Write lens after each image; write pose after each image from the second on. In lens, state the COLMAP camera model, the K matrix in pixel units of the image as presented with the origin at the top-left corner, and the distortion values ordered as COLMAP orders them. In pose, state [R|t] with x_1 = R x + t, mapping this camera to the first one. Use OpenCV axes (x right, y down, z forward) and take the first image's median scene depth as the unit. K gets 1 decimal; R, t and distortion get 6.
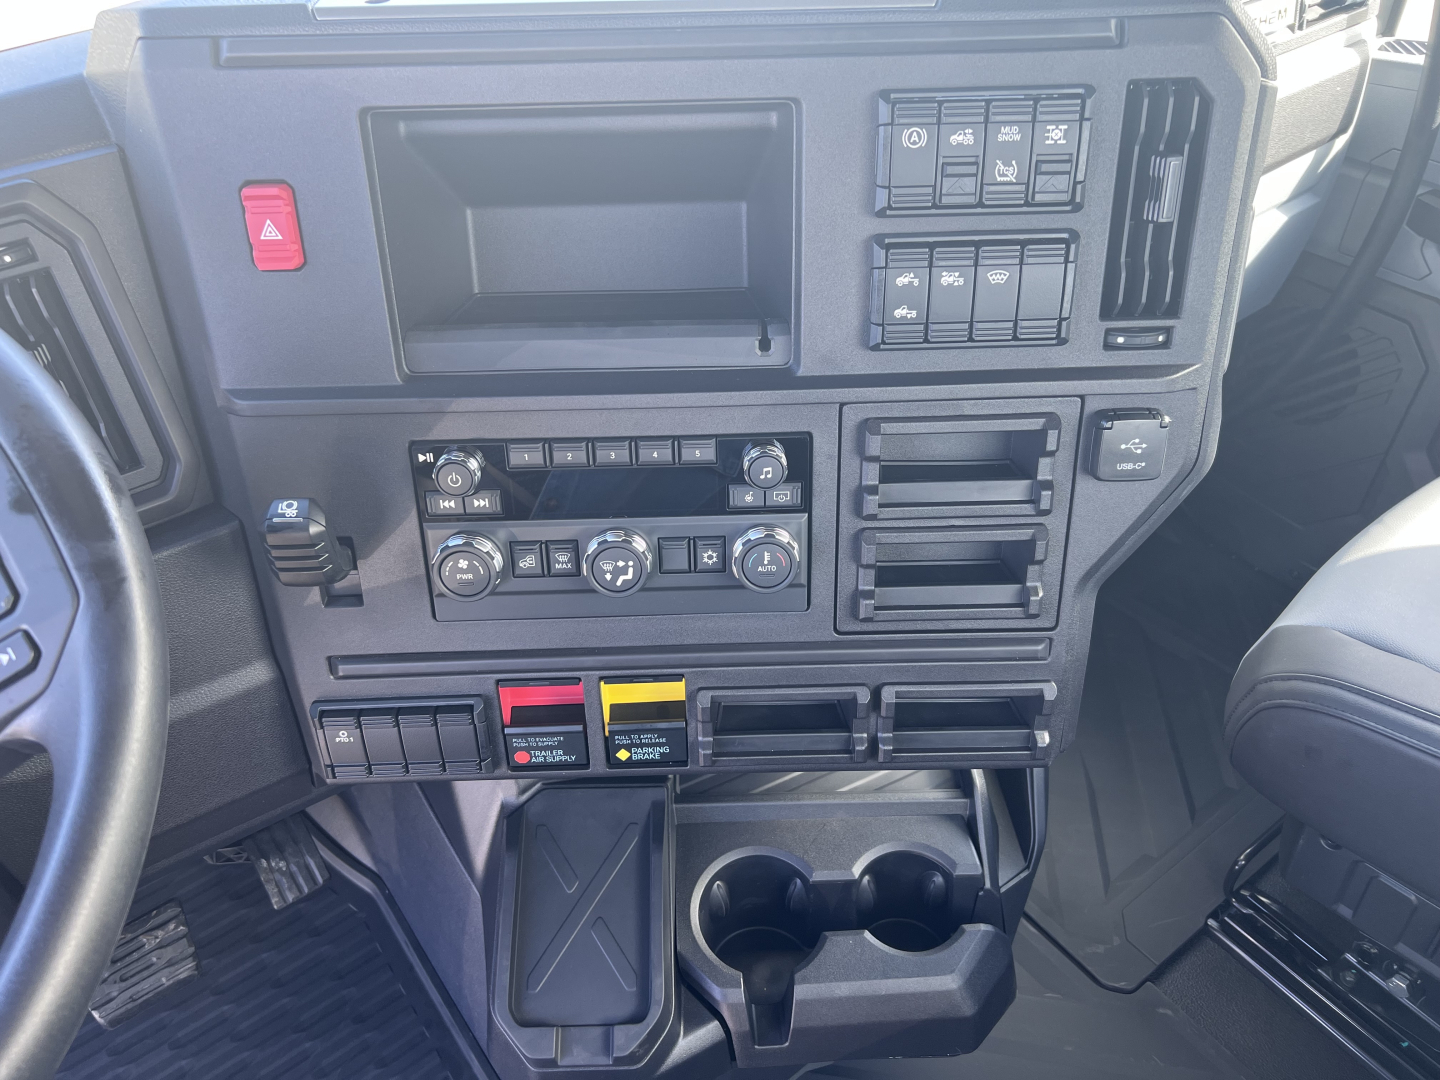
lens RADIAL K [[1082.1, 0, 720.0], [0, 1082.1, 540.0], [0, 0, 1]] dist [0.030637, -0.034621]
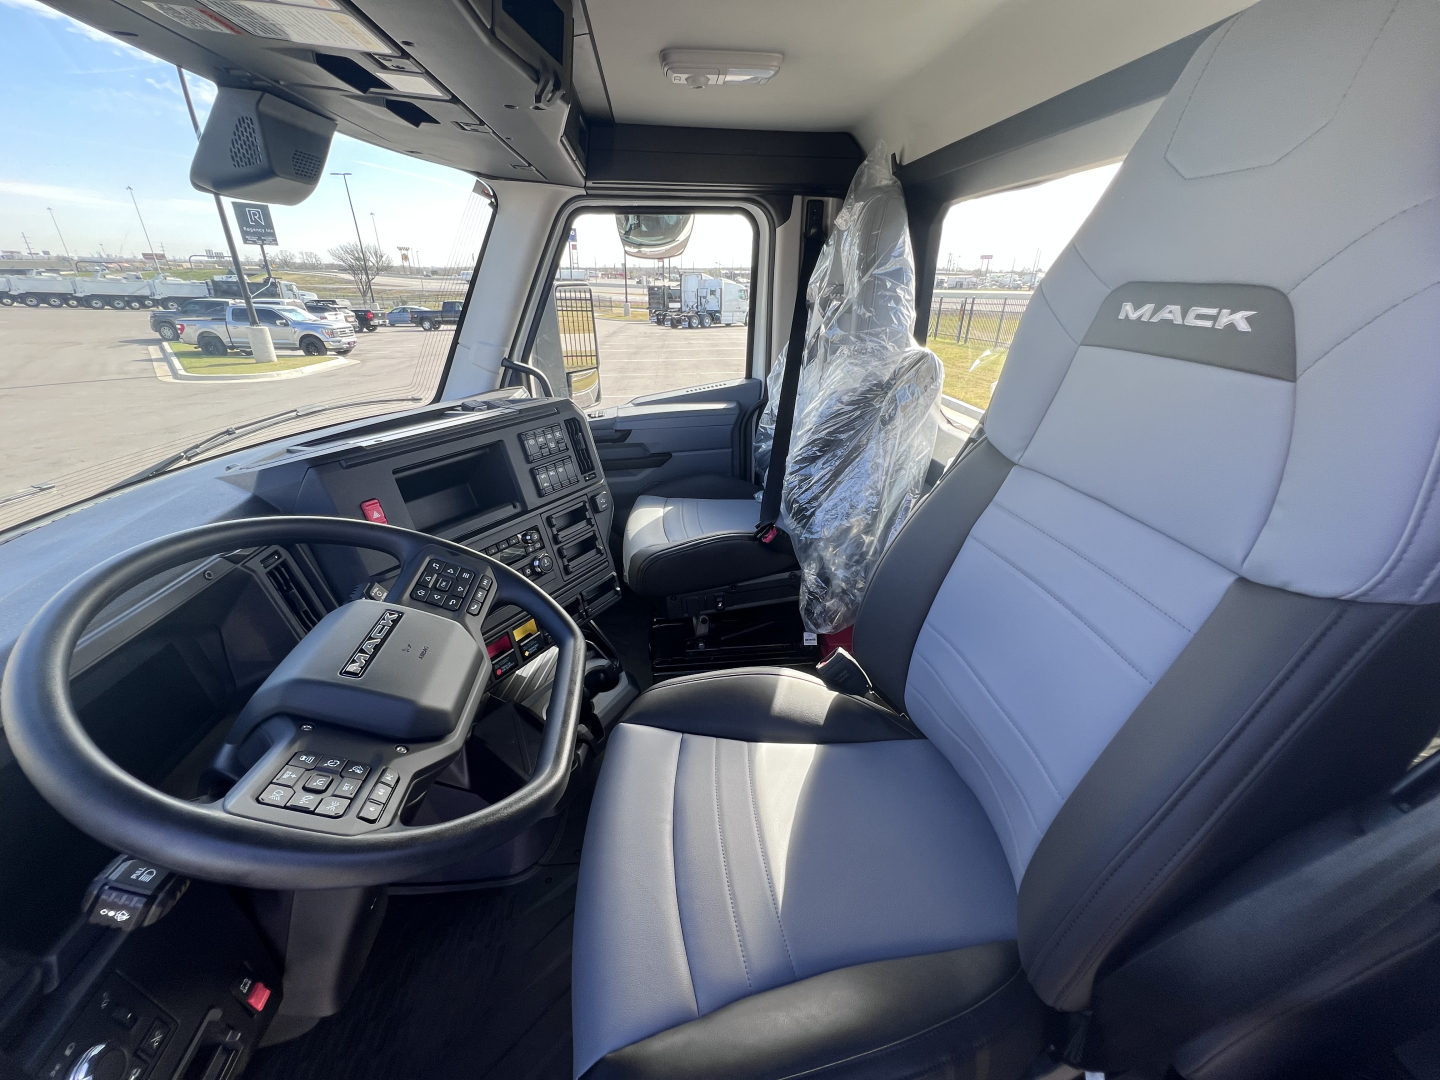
lens RADIAL K [[576.6, 0, 713.6], [0, 576.6, 543.1], [0, 0, 1]] dist [0.005633, -0.000420]
pose [[0.526087, -0.341310, 0.778935, -1.063796], [0.553741, 0.832639, -0.009151, 0.275908], [-0.645448, 0.436143, 0.627038, -0.498956]]
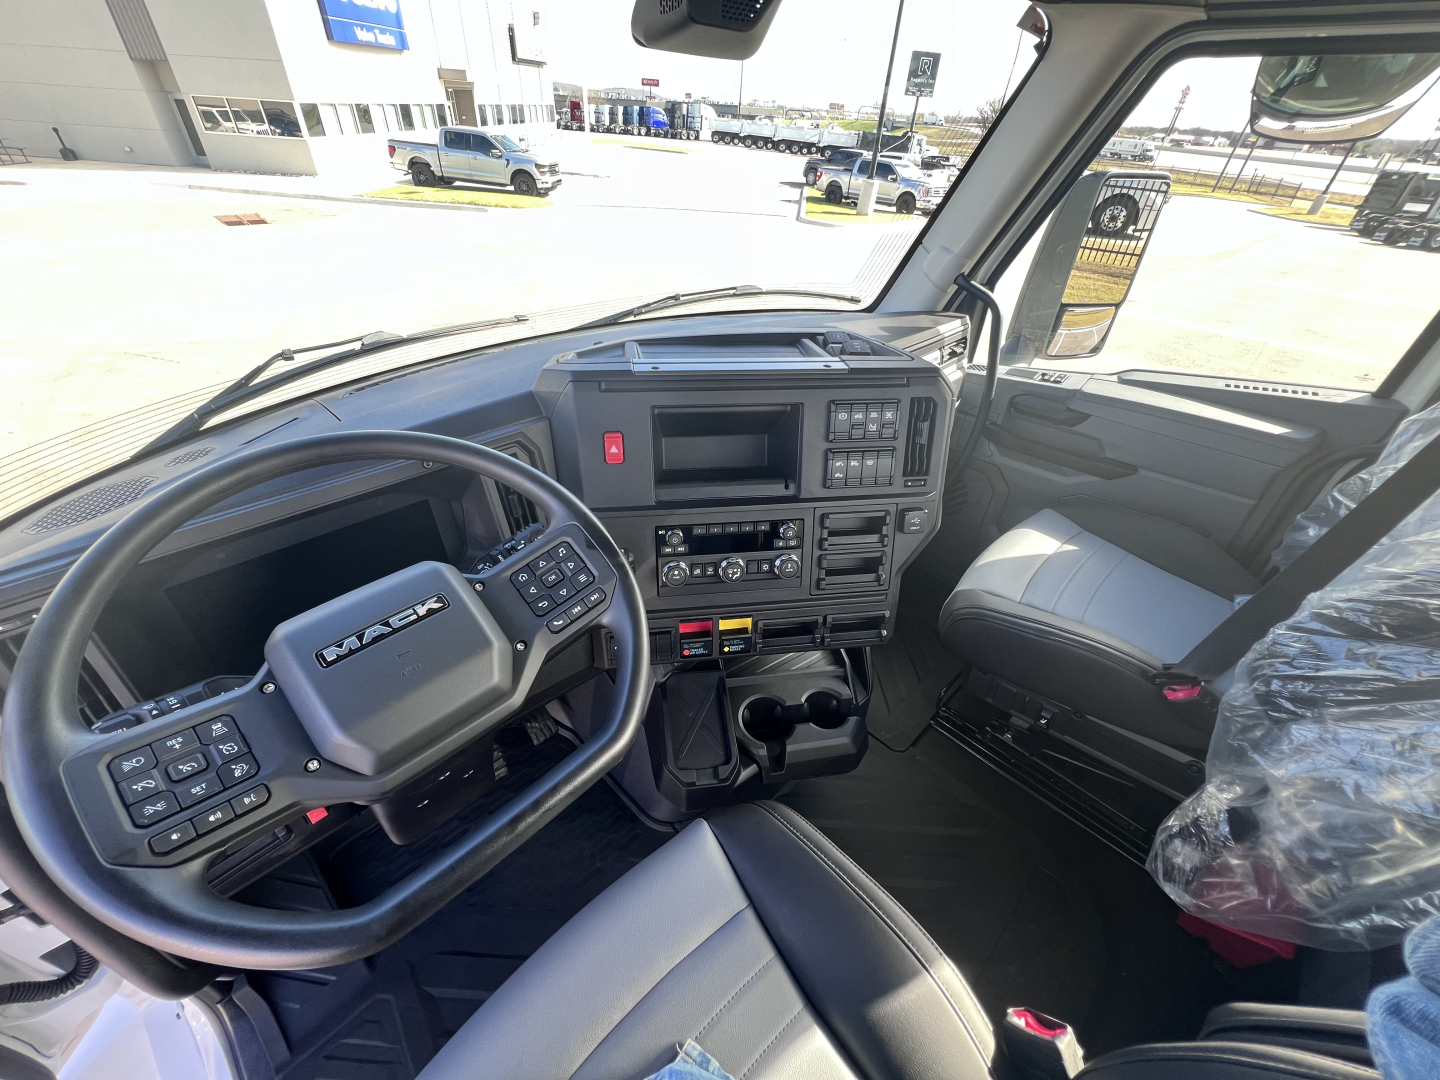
lens RADIAL K [[574.4, 0, 715.1], [0, 574.4, 540.8], [0, 0, 1]] dist [0.002475, -0.000733]
pose [[0.988735, -0.030960, 0.146441, -0.341444], [0.042984, 0.995894, -0.079669, 0.059614], [-0.143373, 0.085066, 0.986006, -0.376930]]
